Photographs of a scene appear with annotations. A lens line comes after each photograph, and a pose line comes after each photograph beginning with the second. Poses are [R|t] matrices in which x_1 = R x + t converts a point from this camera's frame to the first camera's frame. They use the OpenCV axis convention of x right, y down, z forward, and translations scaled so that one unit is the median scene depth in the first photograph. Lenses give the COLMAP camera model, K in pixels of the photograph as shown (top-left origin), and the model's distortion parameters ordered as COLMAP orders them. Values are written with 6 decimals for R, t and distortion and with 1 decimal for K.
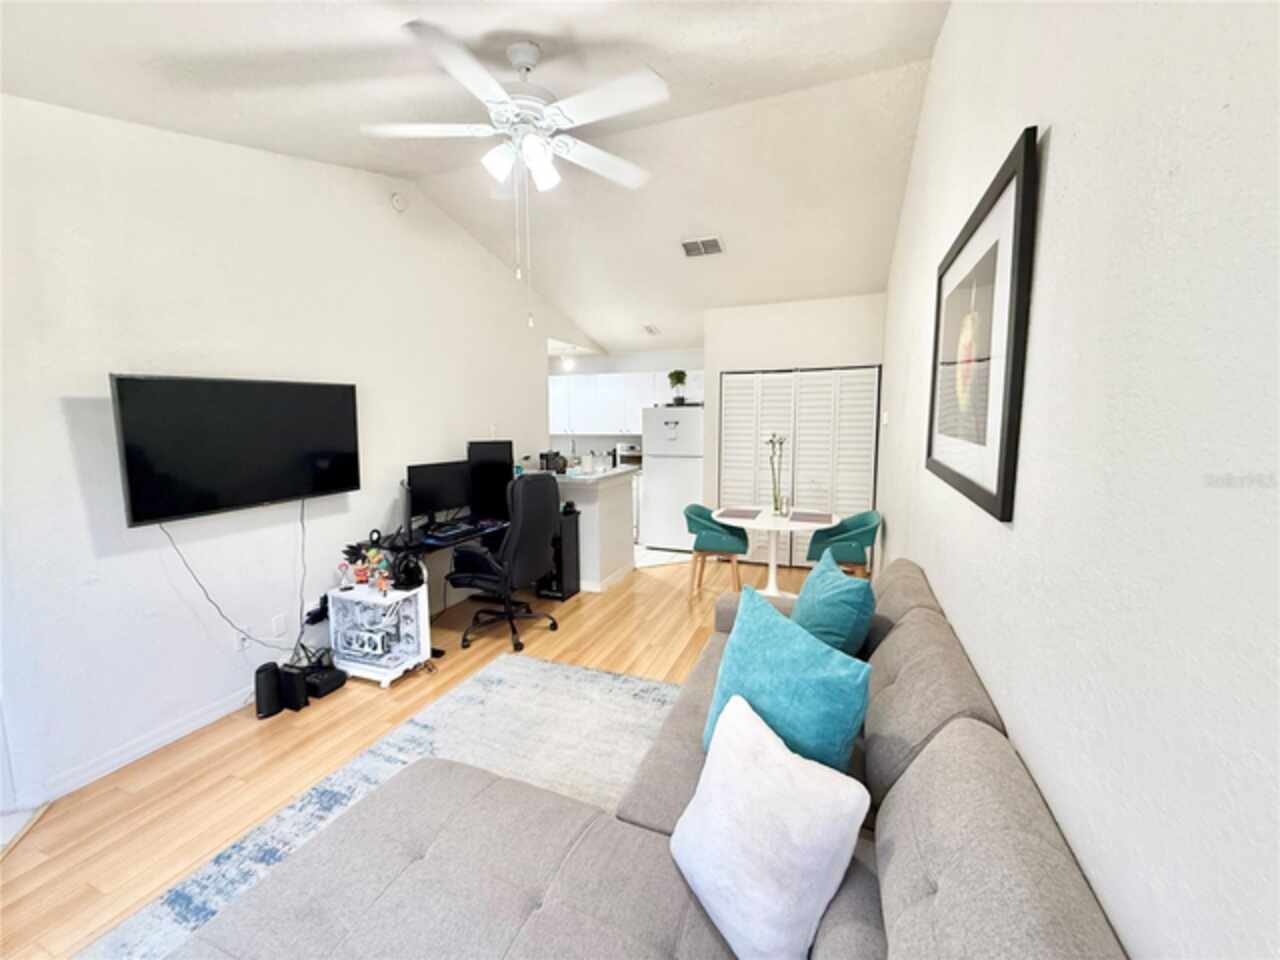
lens RADIAL K [[509.7, 0, 639.1], [0, 509.7, 478.7], [0, 0, 1]] dist [-0.004507, -0.000064]
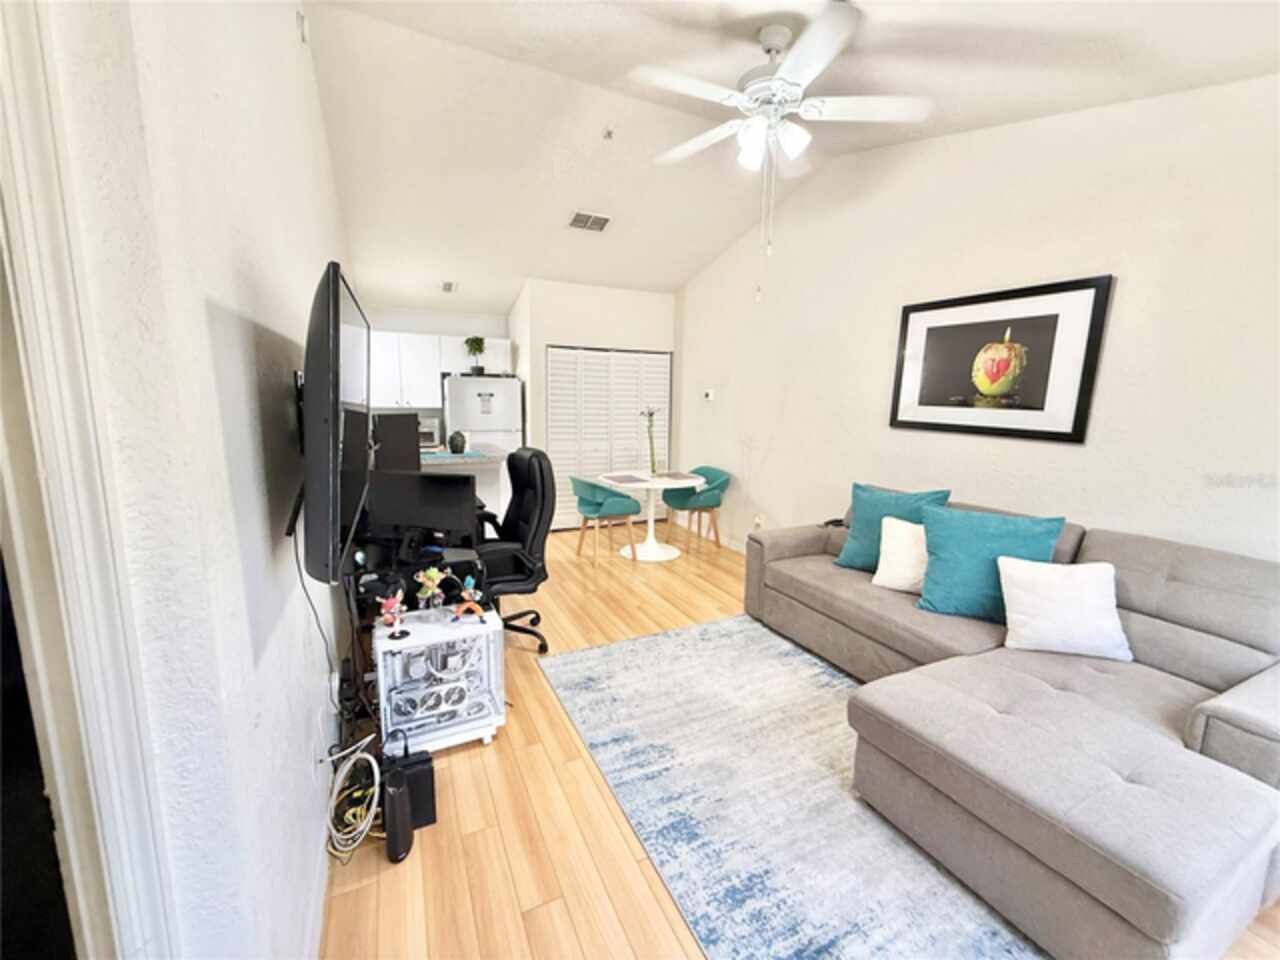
lens RADIAL K [[509.7, 0, 636.3], [0, 509.7, 480.0], [0, 0, 1]] dist [-0.004507, -0.000064]
pose [[0.680805, -0.096180, 0.726123, -0.600928], [0.059647, 0.995329, 0.075914, -0.012792], [-0.730032, -0.008372, 0.683361, 0.232741]]
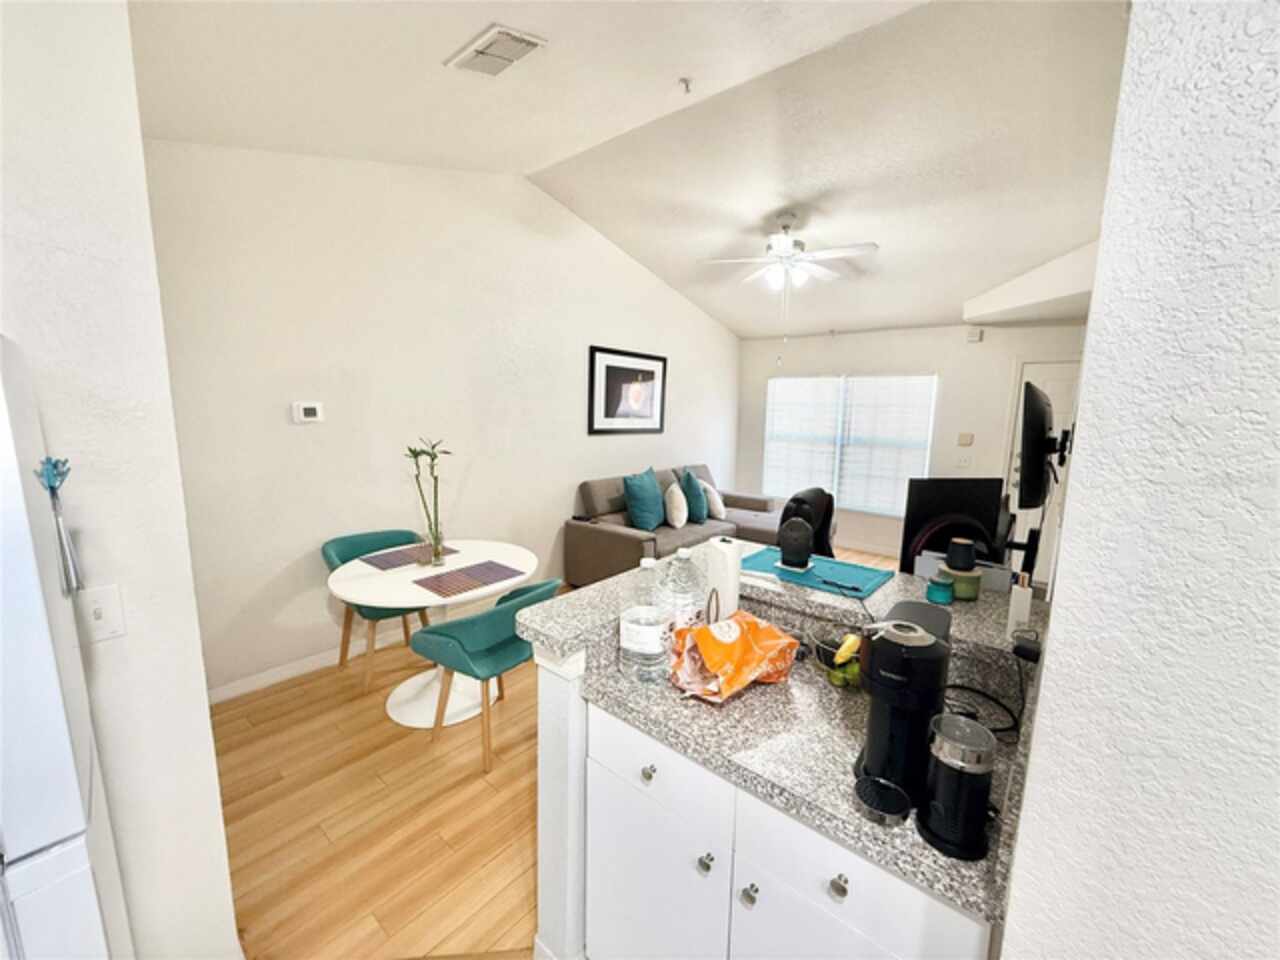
lens RADIAL K [[509.7, 0, 639.4], [0, 509.7, 483.1], [0, 0, 1]] dist [-0.004507, -0.000064]
pose [[-0.949148, -0.051819, 0.310537, -0.172307], [0.030804, 0.966344, 0.255404, -0.184379], [-0.313320, 0.251982, -0.915607, 1.474366]]
